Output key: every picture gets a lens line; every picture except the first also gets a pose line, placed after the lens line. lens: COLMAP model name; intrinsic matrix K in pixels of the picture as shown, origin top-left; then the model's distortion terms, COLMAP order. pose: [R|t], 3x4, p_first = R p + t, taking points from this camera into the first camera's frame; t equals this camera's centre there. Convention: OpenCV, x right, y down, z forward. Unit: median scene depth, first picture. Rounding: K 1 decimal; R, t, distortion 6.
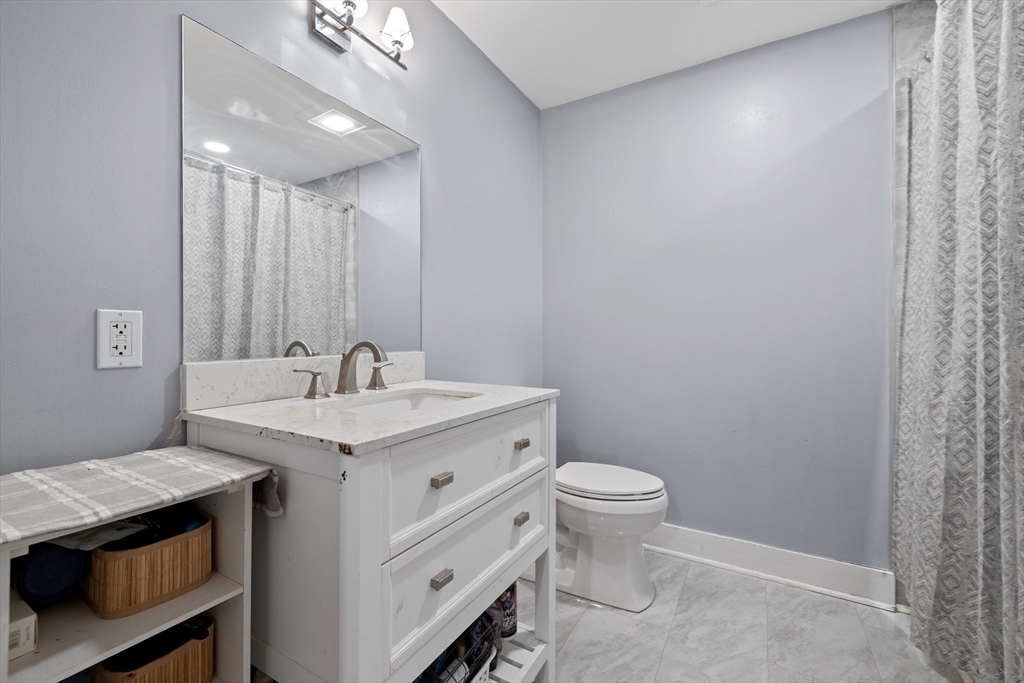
lens RADIAL K [[429.4, 0, 513.1], [0, 429.4, 333.8], [0, 0, 1]] dist [-0.000704, -0.000672]
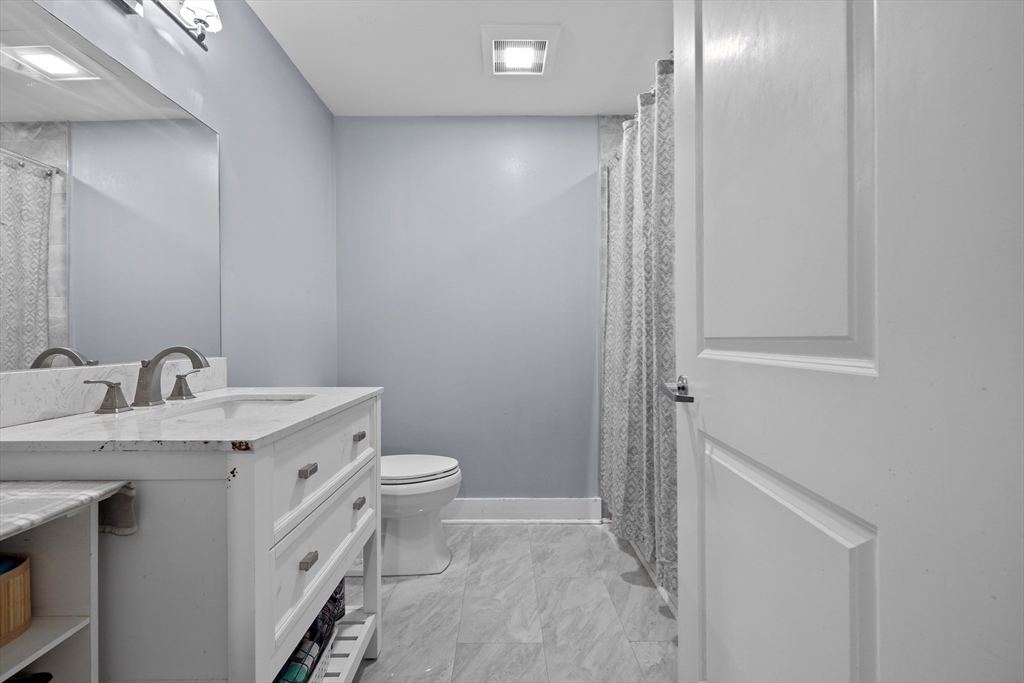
lens RADIAL K [[429.4, 0, 511.1], [0, 429.4, 340.7], [0, 0, 1]] dist [-0.000704, -0.000672]
pose [[0.852960, -0.007935, 0.521917, -0.190712], [0.004679, 0.999961, 0.007556, 0.001141], [-0.521956, -0.004003, 0.852963, -0.133848]]
